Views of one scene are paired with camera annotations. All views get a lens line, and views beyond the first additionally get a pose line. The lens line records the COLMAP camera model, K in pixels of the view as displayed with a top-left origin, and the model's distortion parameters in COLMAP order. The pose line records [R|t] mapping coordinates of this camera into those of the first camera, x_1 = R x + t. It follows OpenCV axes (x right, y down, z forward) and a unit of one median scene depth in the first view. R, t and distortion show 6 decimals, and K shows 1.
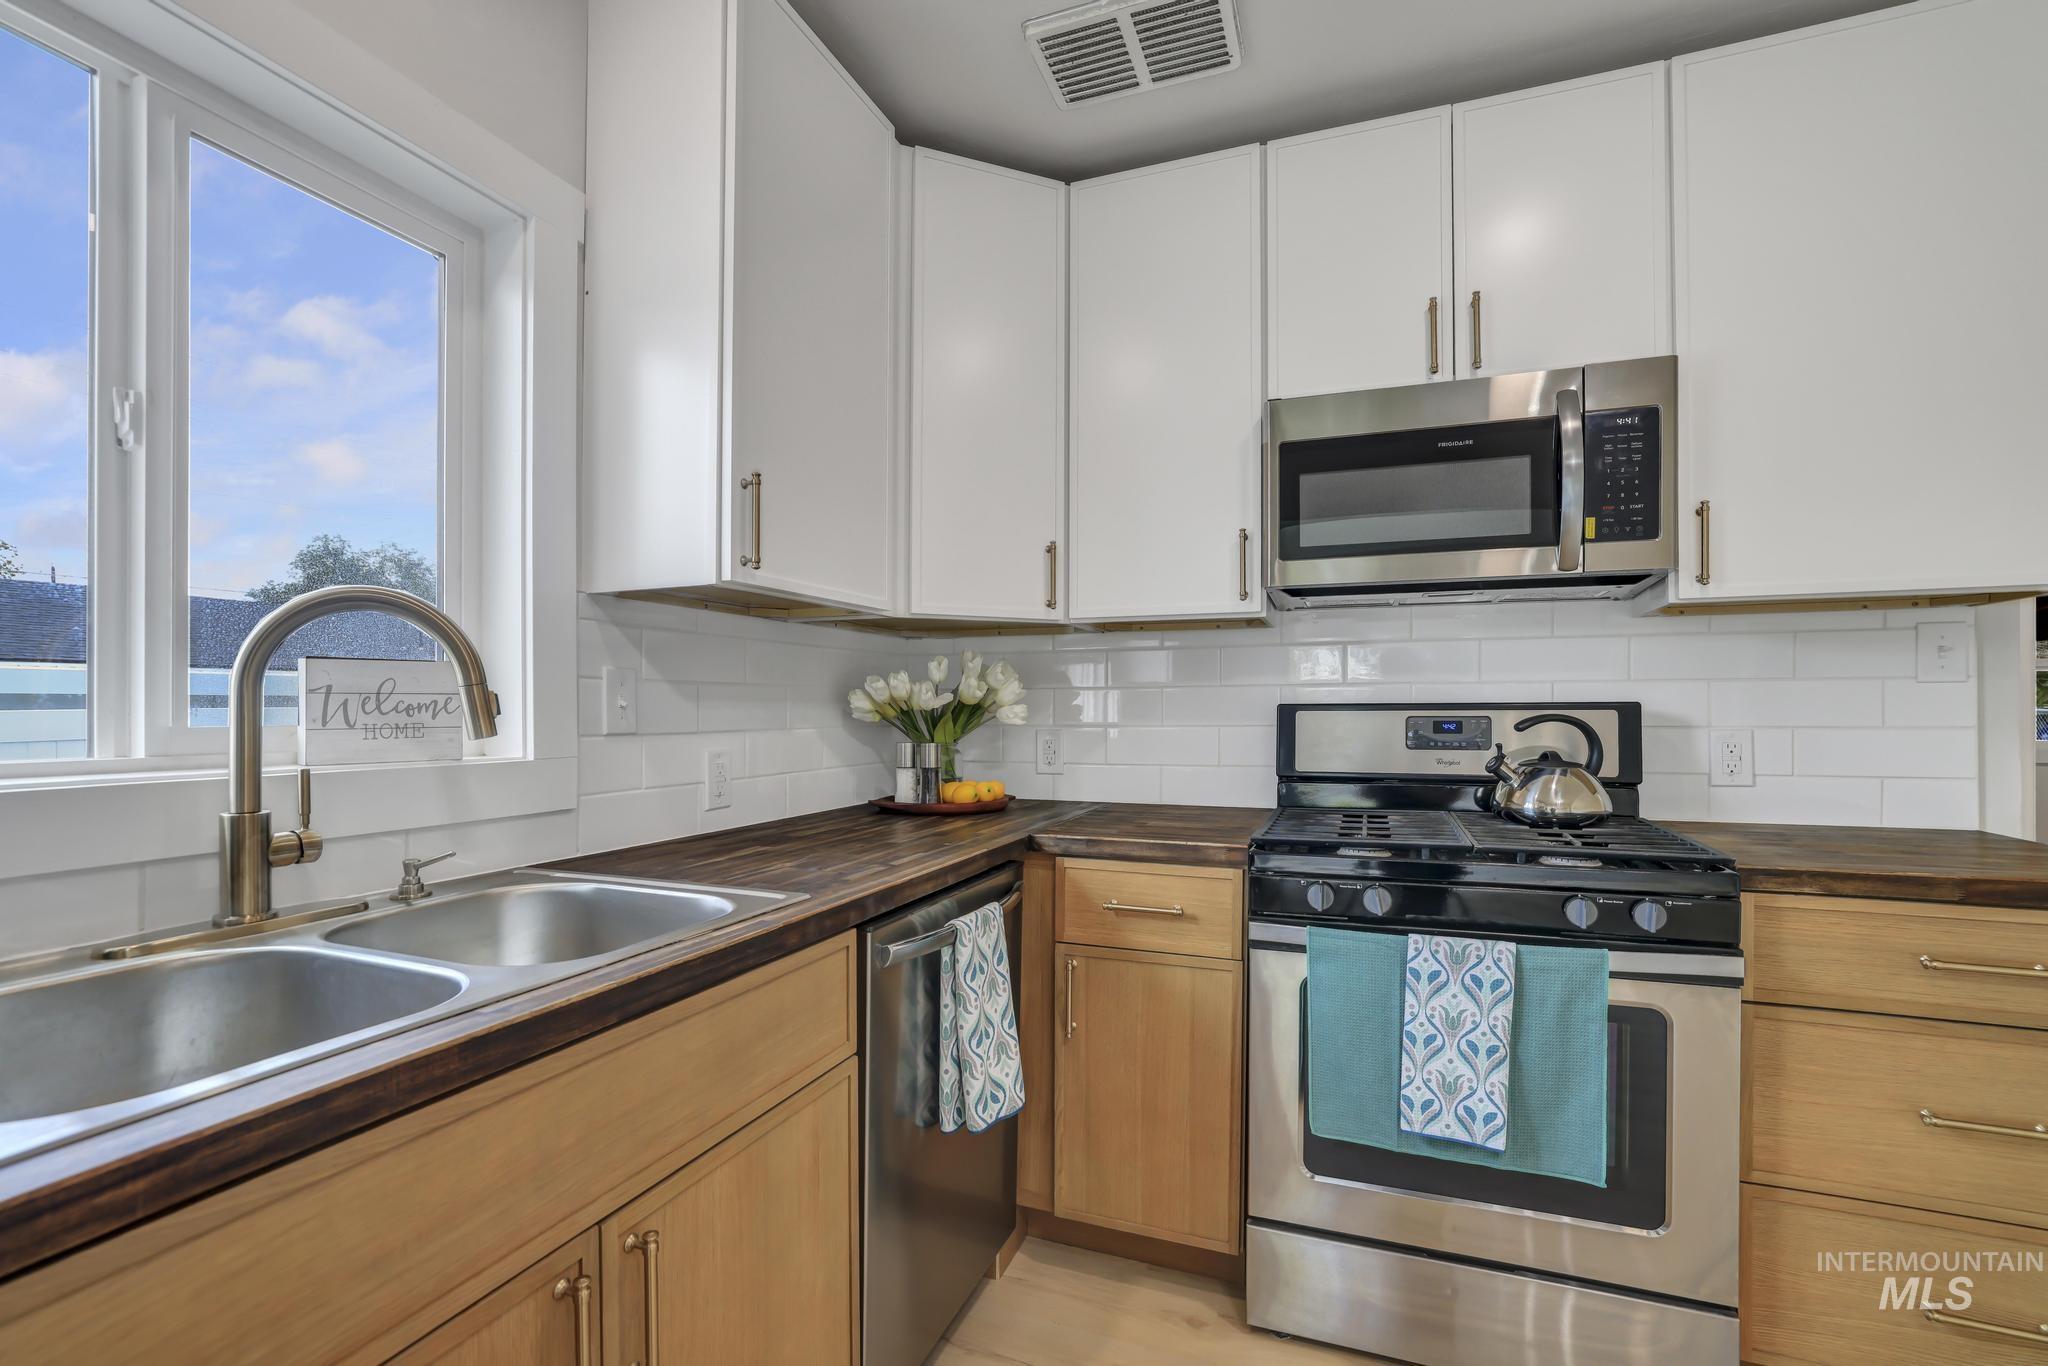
lens RADIAL K [[909.9, 0, 996.8], [0, 909.9, 708.5], [0, 0, 1]] dist [-0.048608, 0.020135]
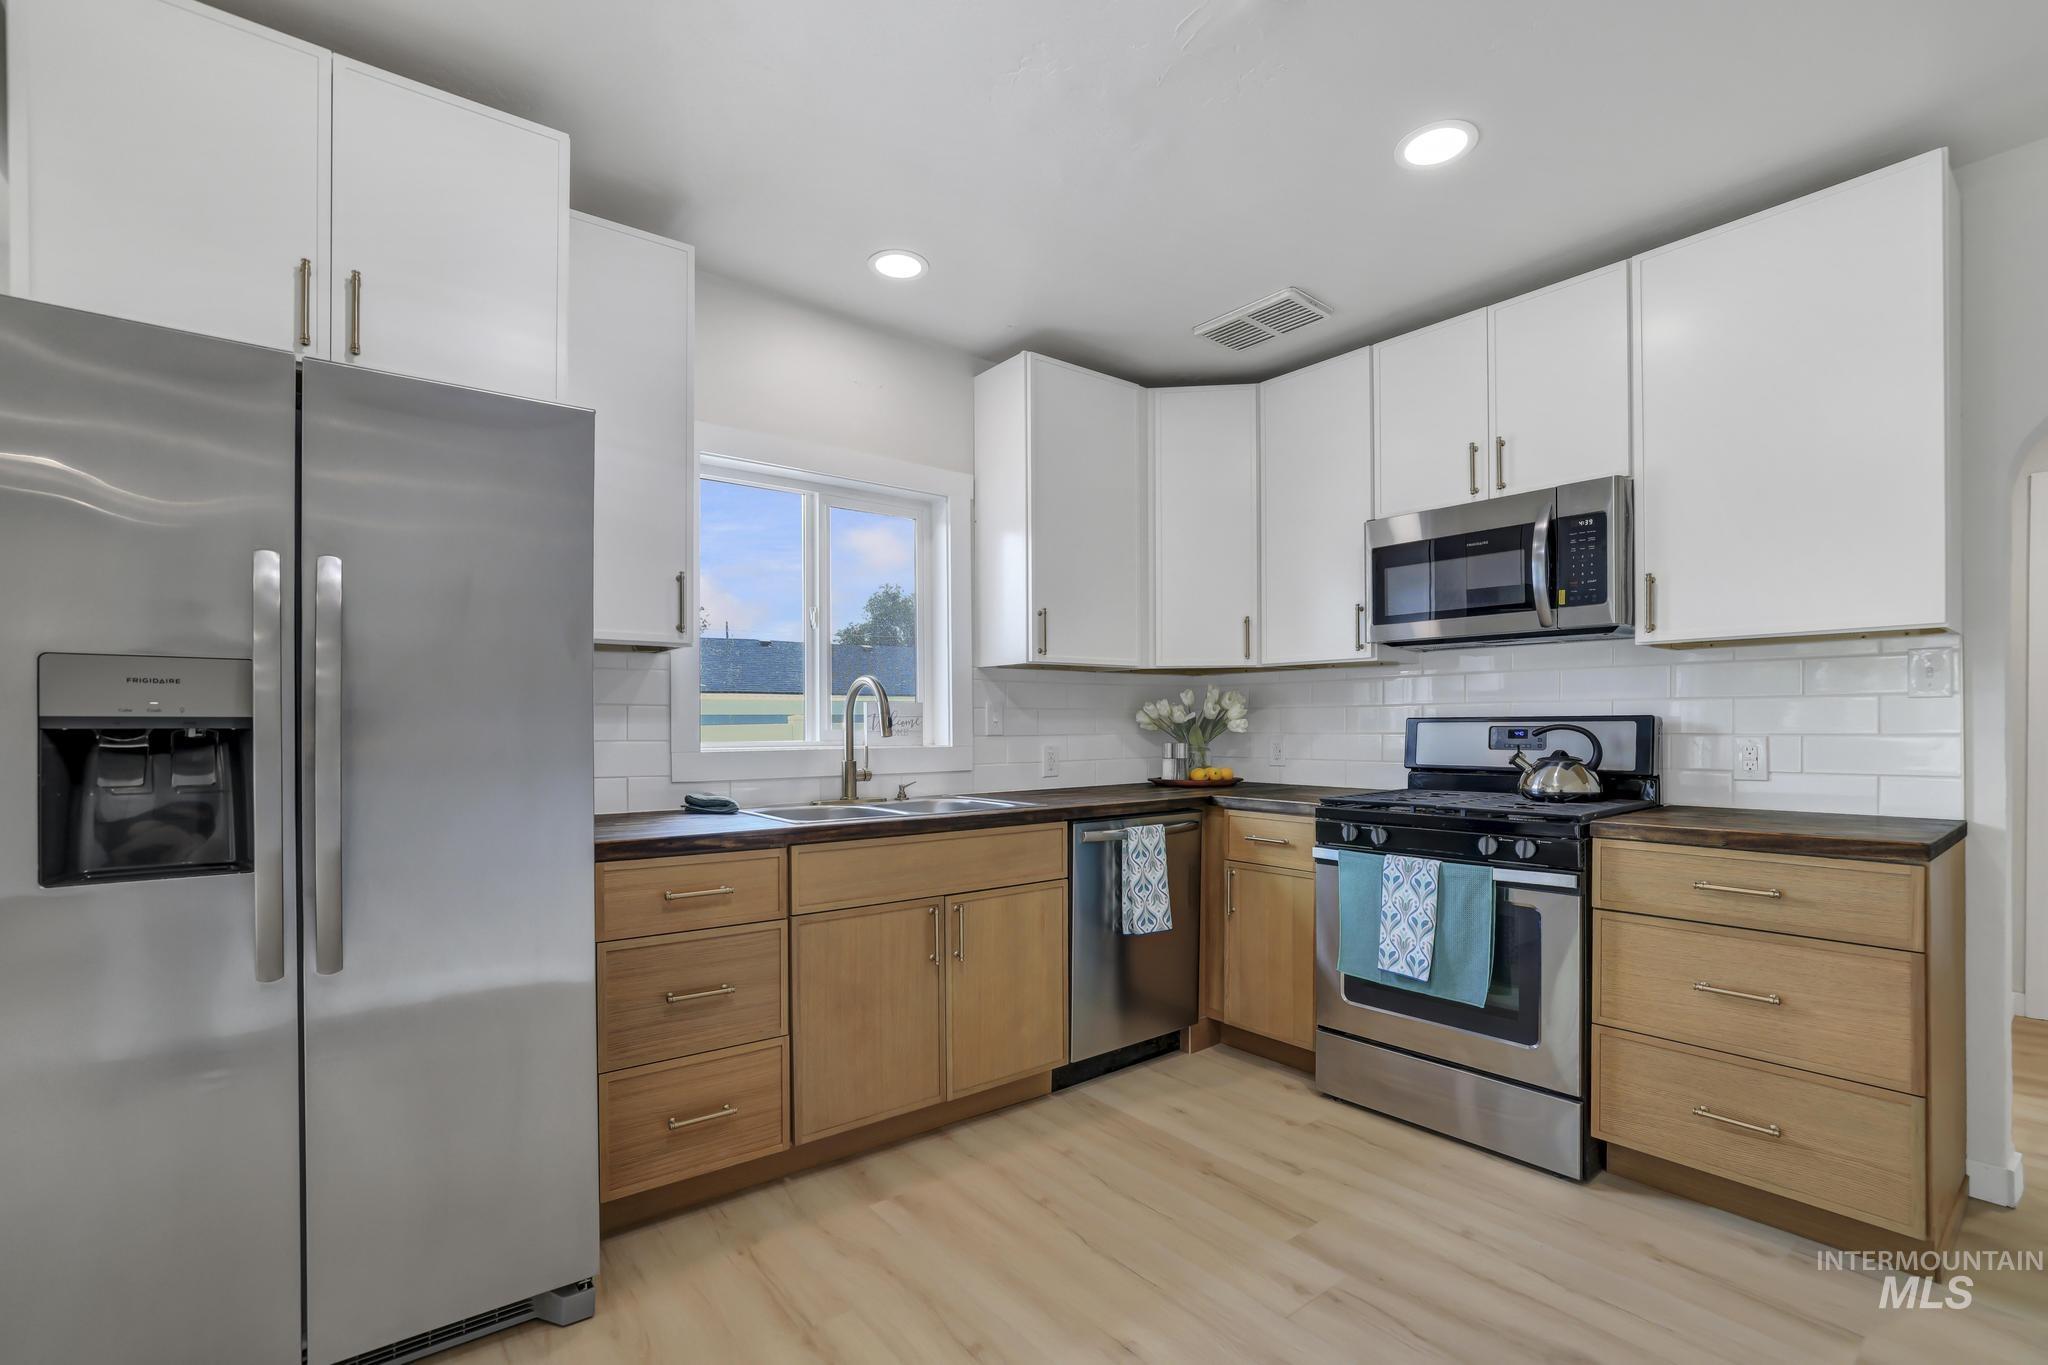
lens RADIAL K [[920.0, 0, 973.5], [0, 920.0, 720.5], [0, 0, 1]] dist [0.001160, 0.000101]
pose [[0.850931, -0.004676, -0.525257, 0.718033], [0.004036, 0.999989, -0.002363, -0.000387], [0.525262, -0.000109, 0.850940, -0.895945]]
